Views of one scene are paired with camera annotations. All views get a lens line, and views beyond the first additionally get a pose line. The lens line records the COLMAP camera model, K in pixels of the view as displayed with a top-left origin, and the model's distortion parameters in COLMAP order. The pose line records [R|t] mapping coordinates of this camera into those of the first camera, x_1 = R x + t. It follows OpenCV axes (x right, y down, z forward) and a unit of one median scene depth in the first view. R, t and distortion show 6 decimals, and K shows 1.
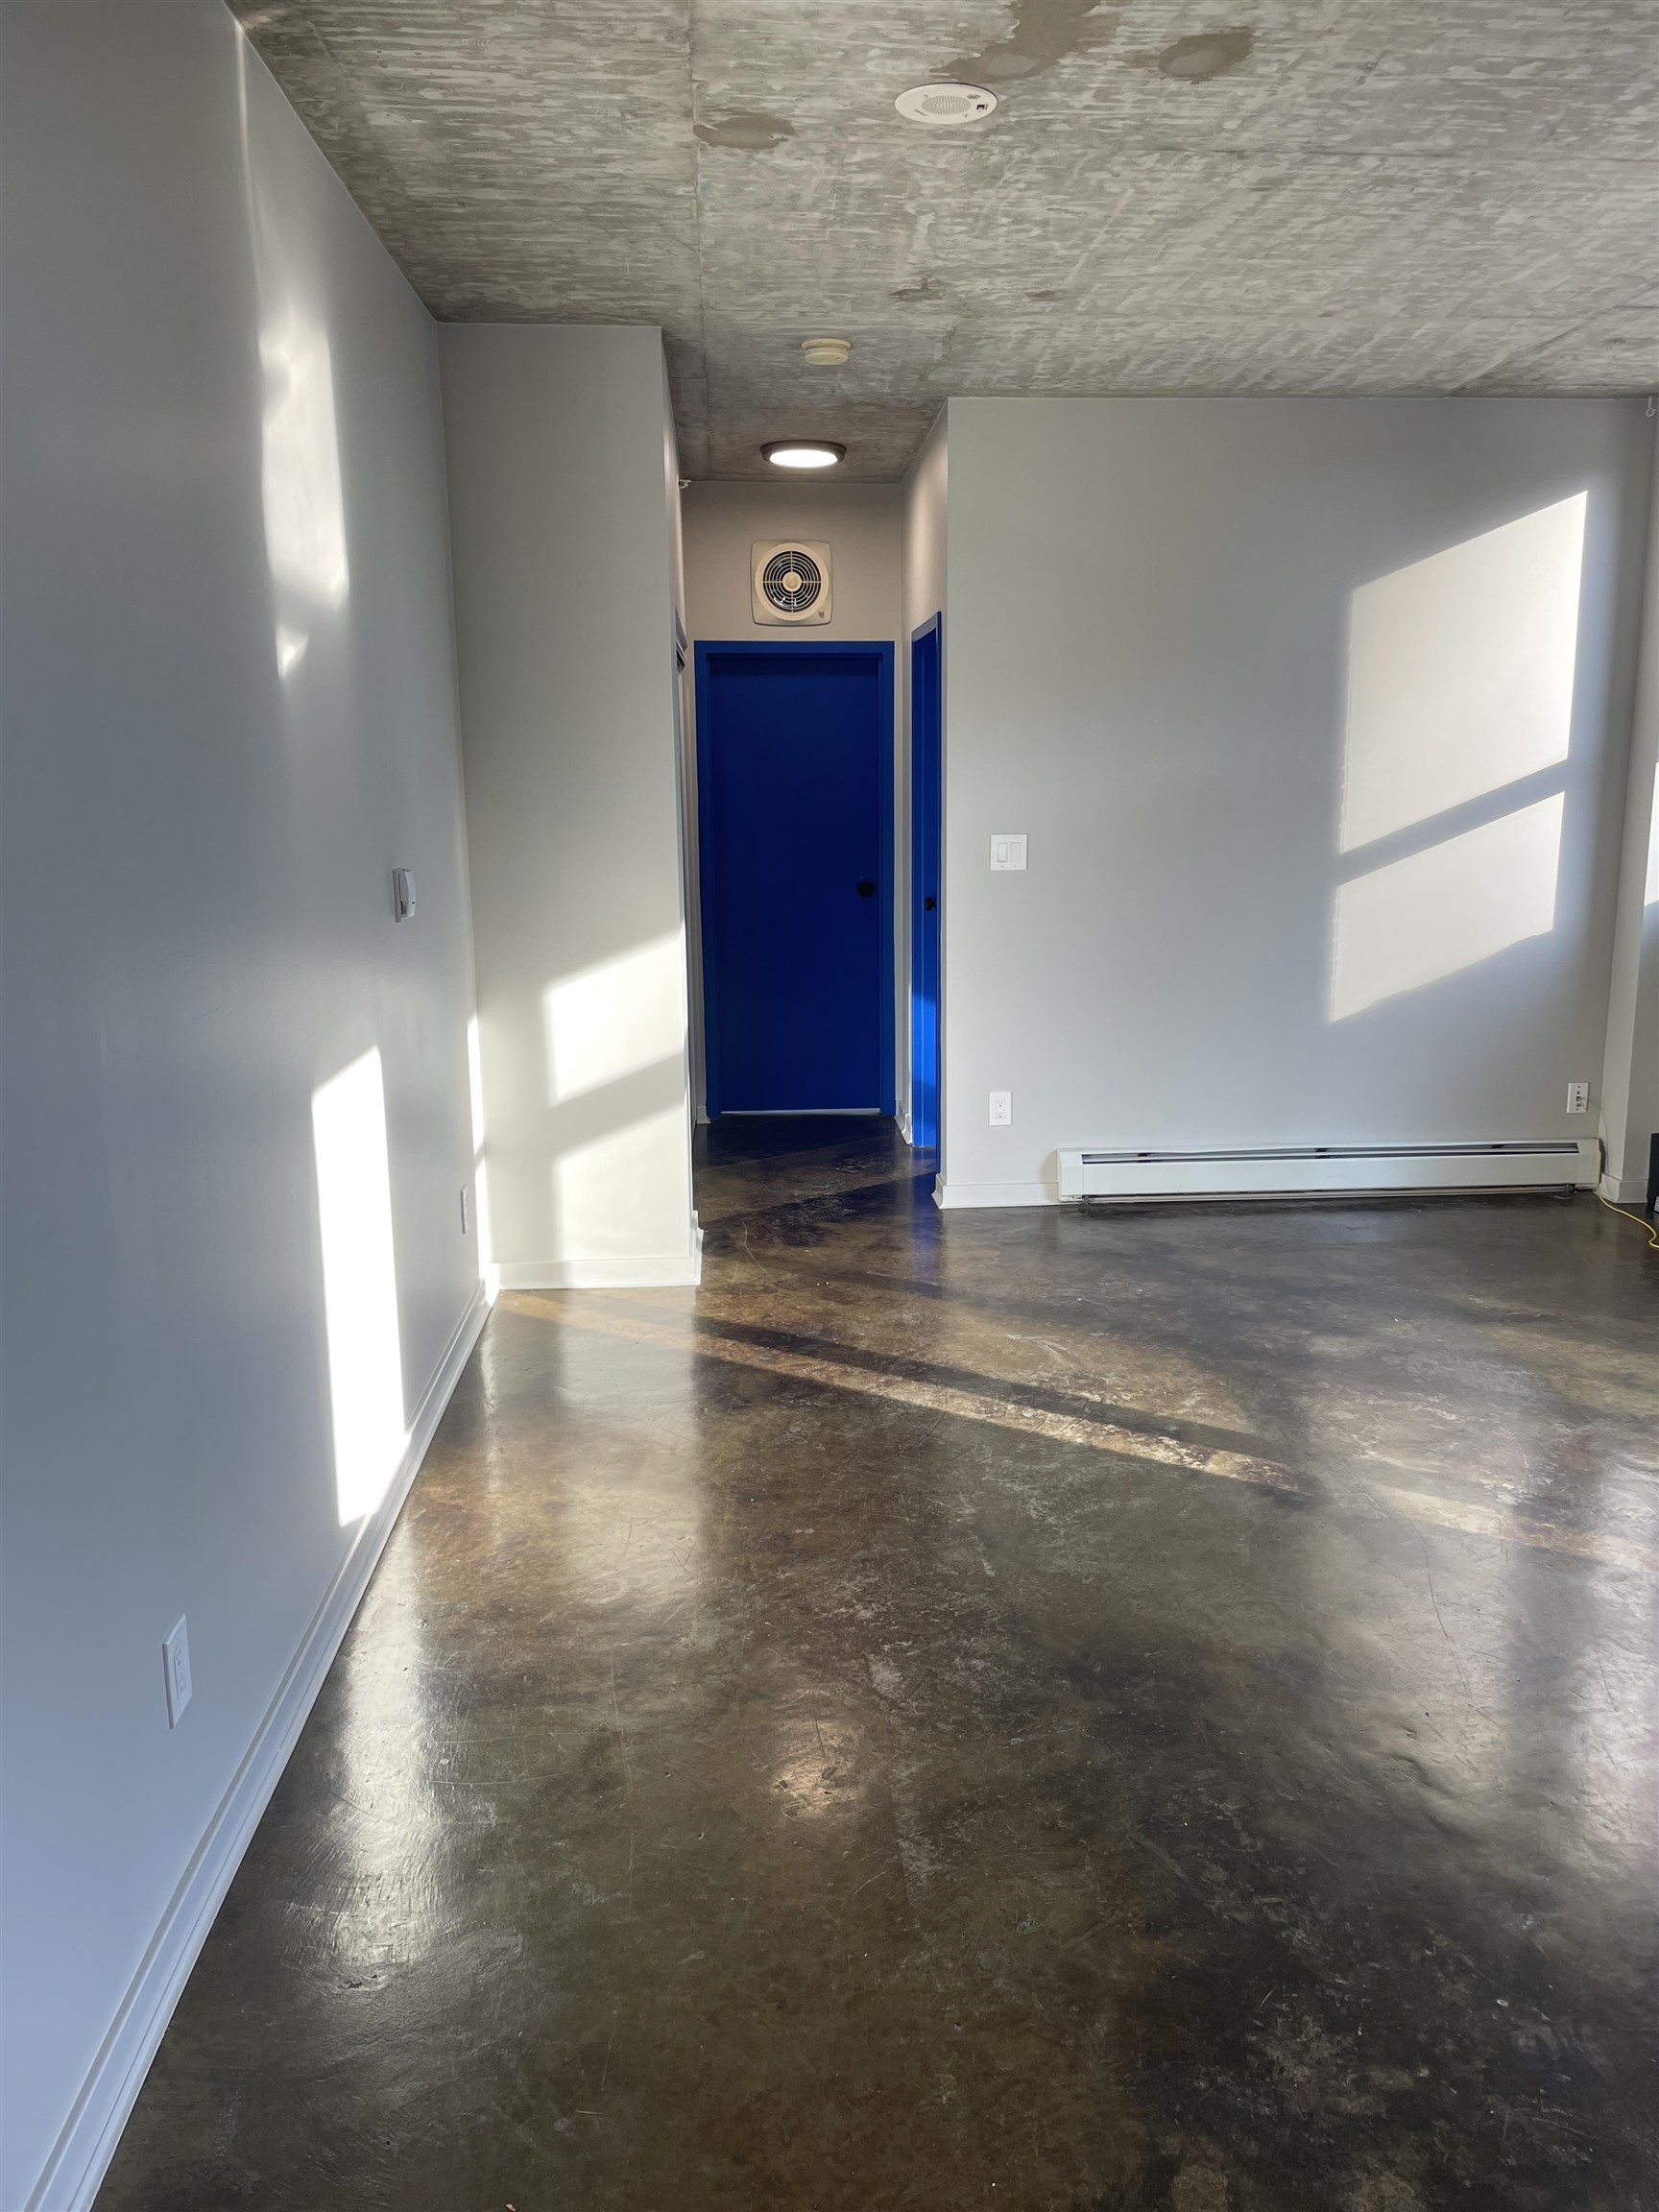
lens RADIAL K [[1661.5, 0, 857.2], [0, 1661.5, 1087.5], [0, 0, 1]] dist [0.089613, -0.108310]
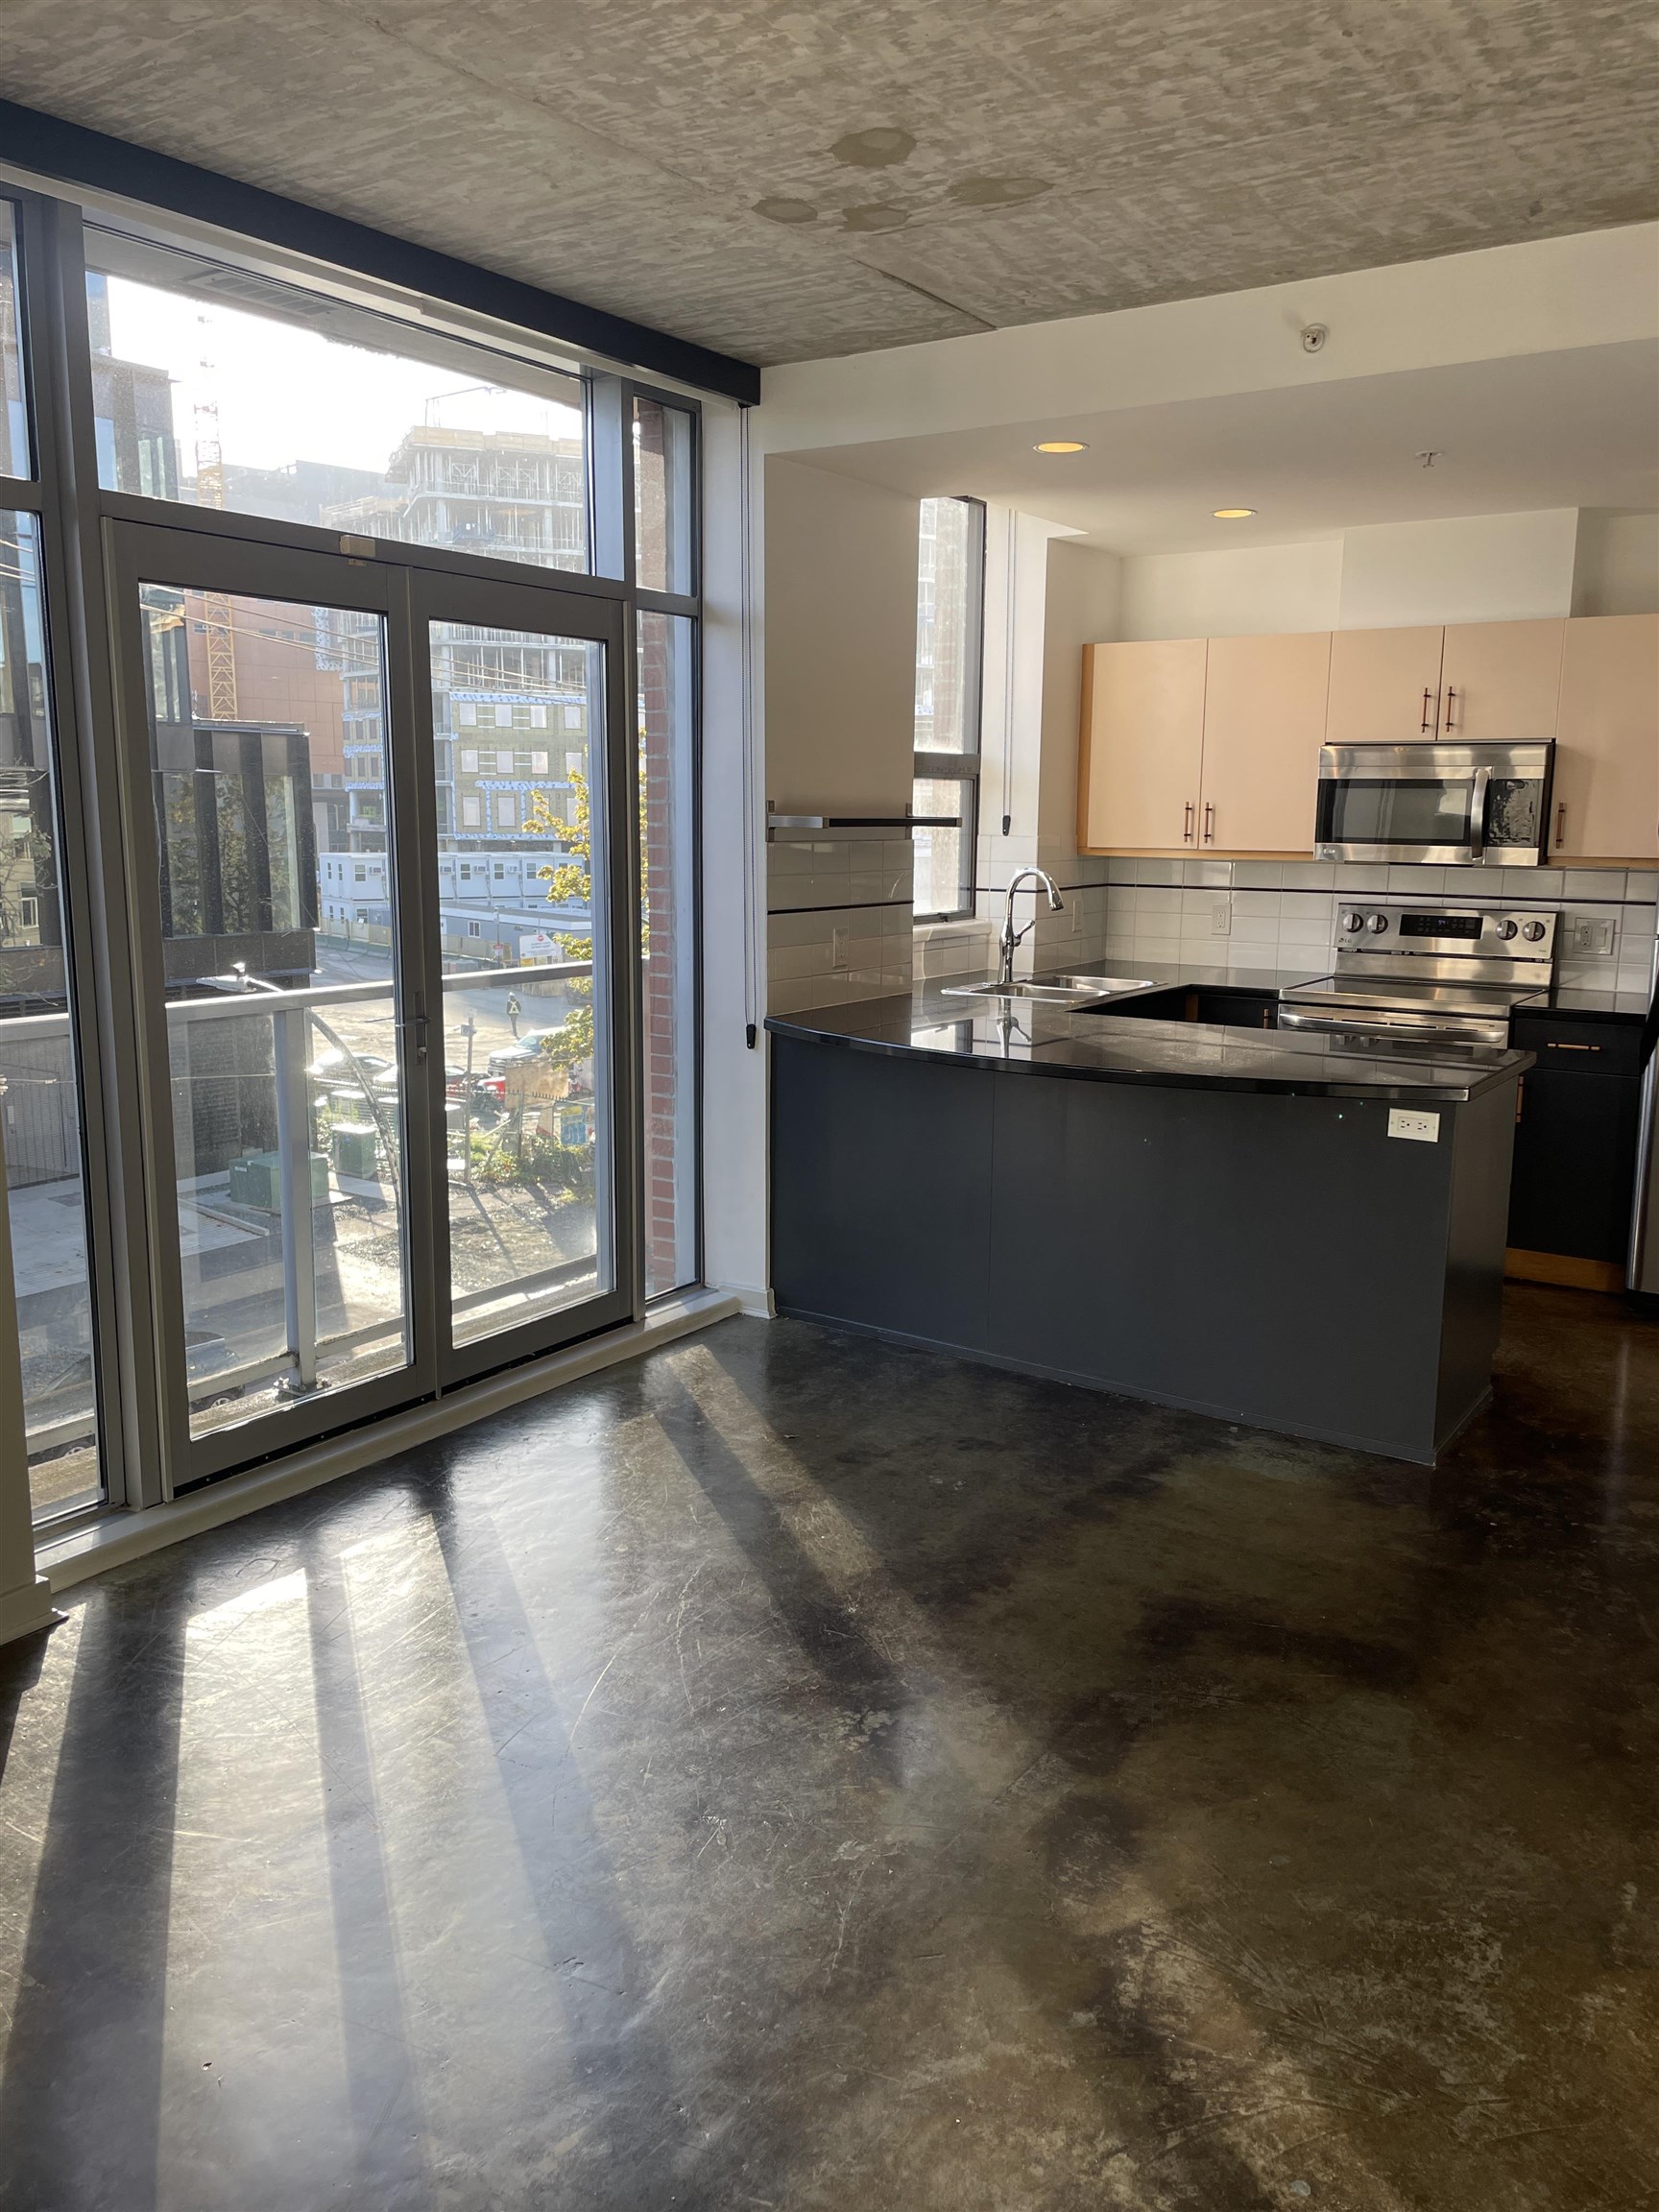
lens RADIAL K [[1661.5, 0, 853.6], [0, 1661.5, 1082.6], [0, 0, 1]] dist [0.089613, -0.108310]
pose [[-0.788358, -0.101979, 0.606706, -0.056979], [0.110920, 0.946445, 0.303215, -0.263914], [-0.605136, 0.306338, -0.734825, 1.368718]]
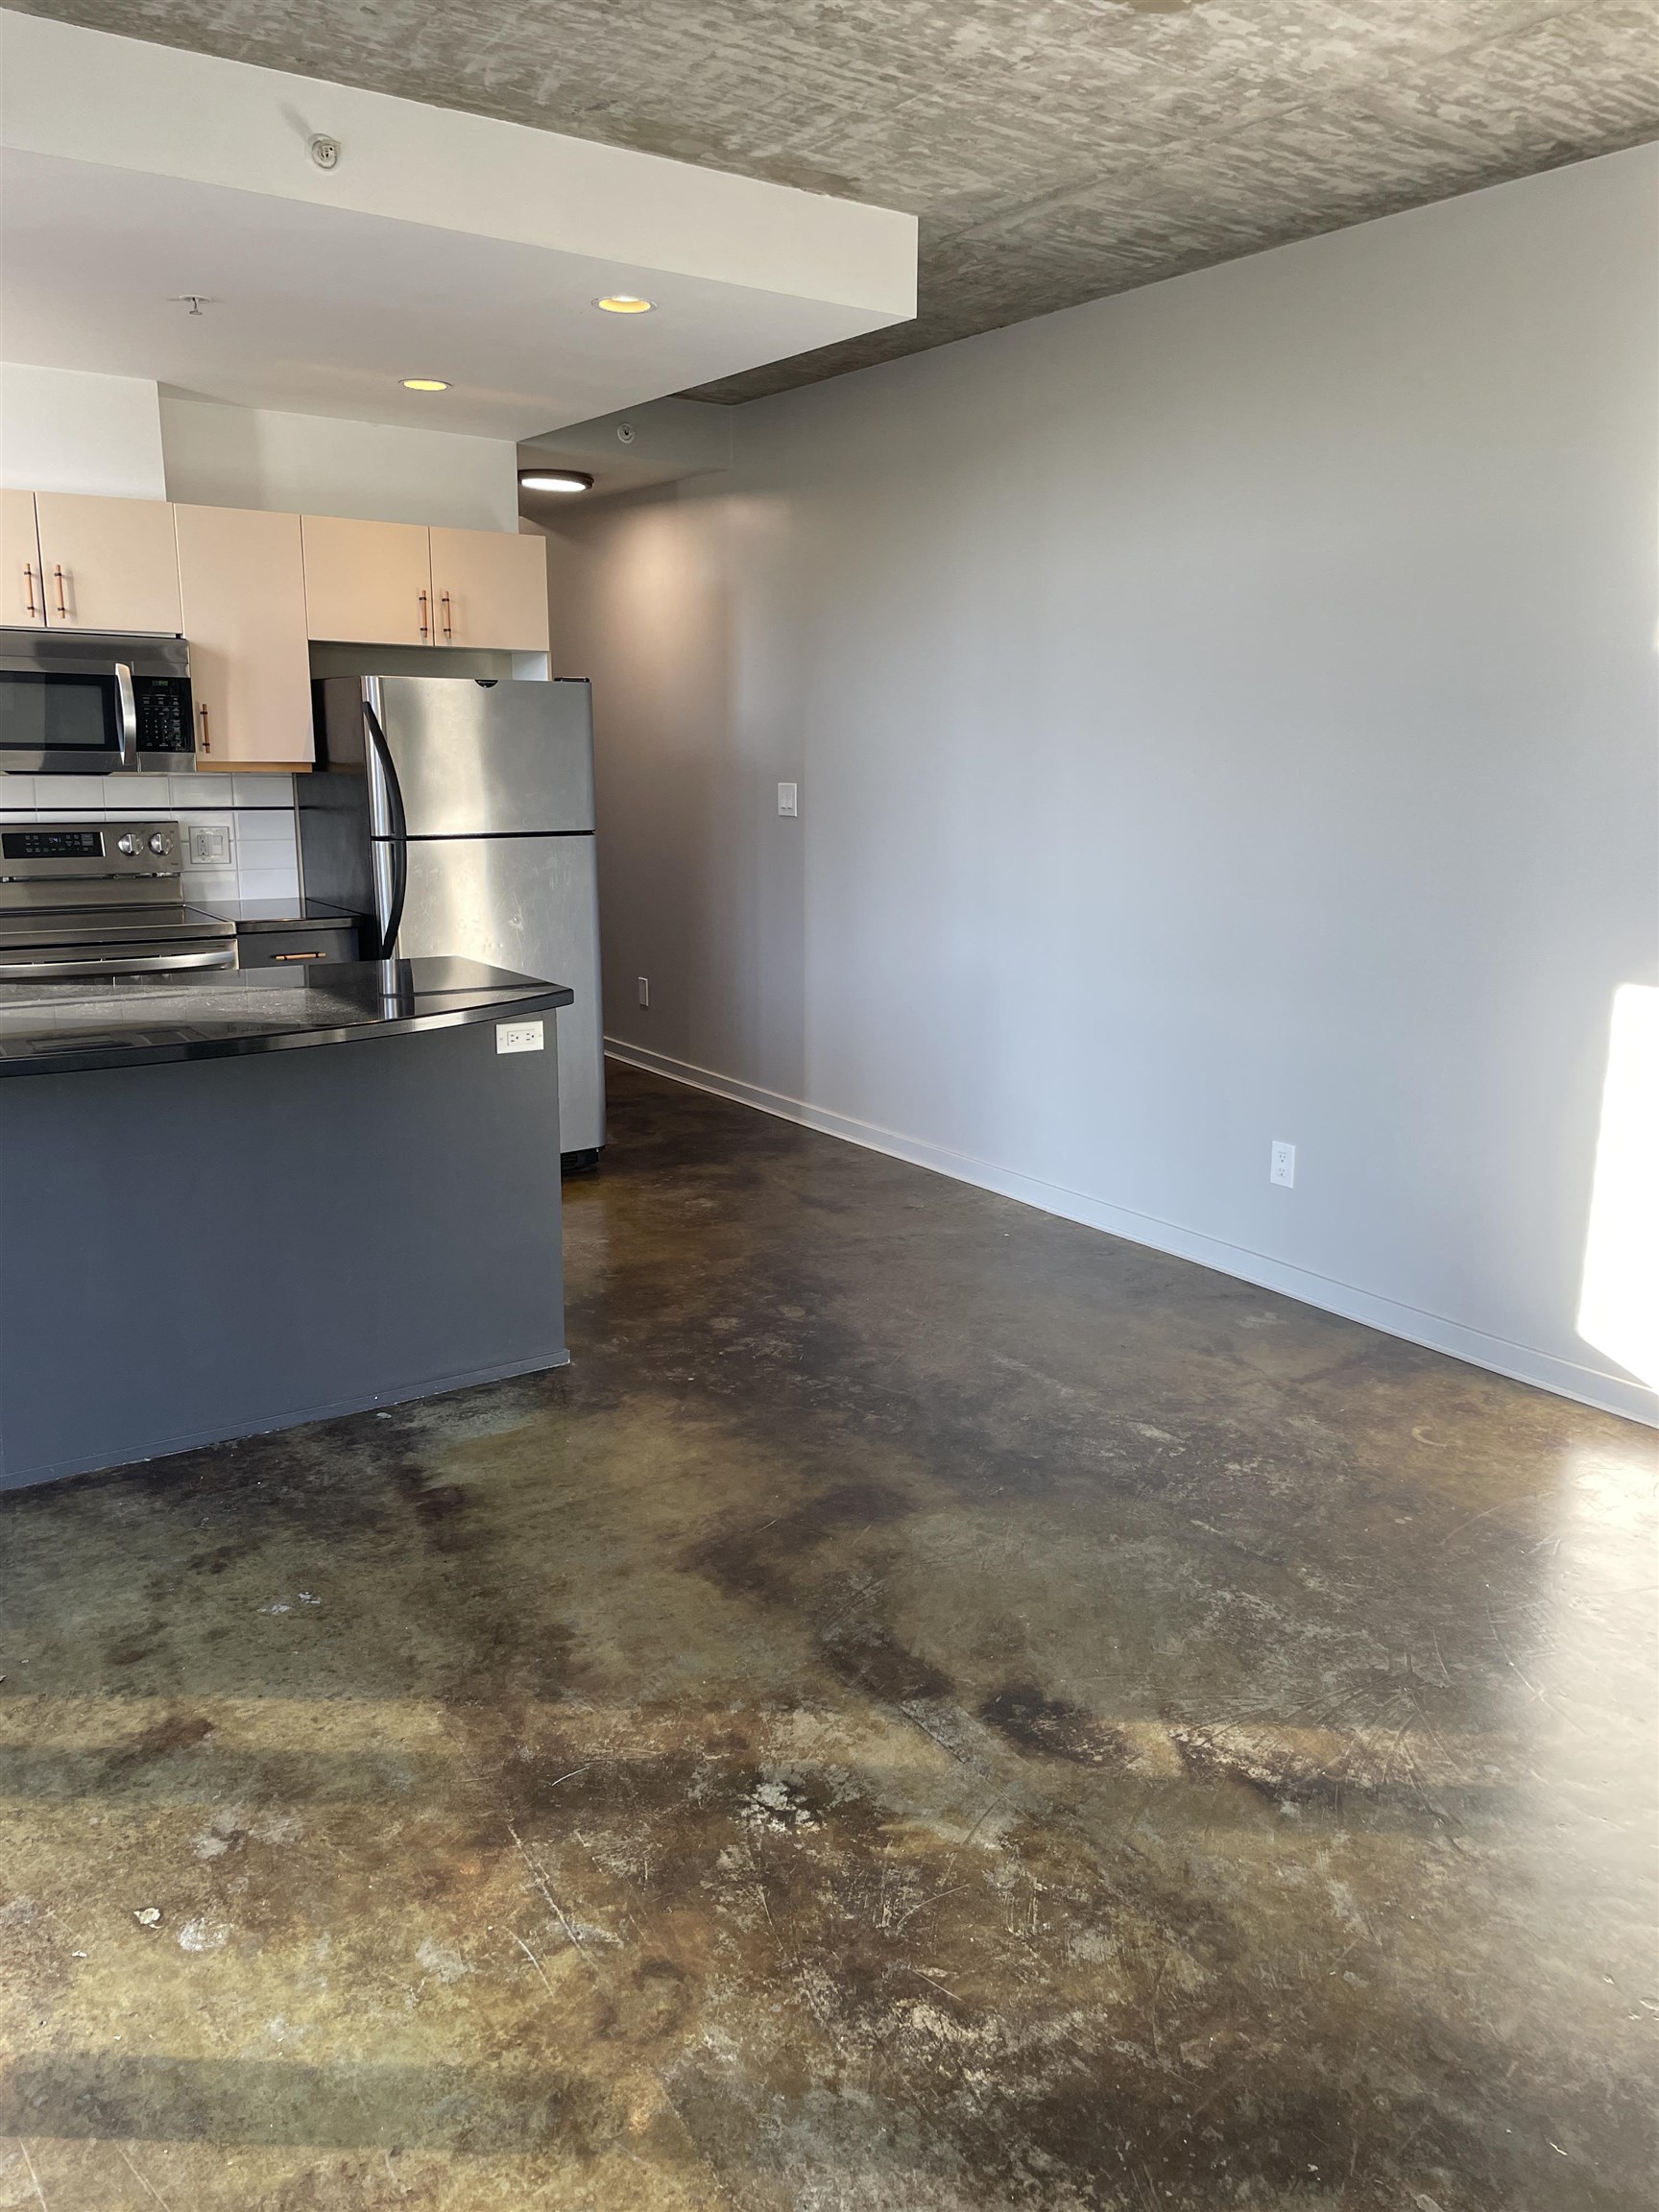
lens RADIAL K [[1661.5, 0, 855.8], [0, 1661.5, 1085.4], [0, 0, 1]] dist [0.089613, -0.108310]
pose [[-0.857618, 0.103704, -0.503724, 0.609699], [-0.100745, 0.926605, 0.362288, -0.247569], [0.504324, 0.361453, -0.784225, 1.316366]]
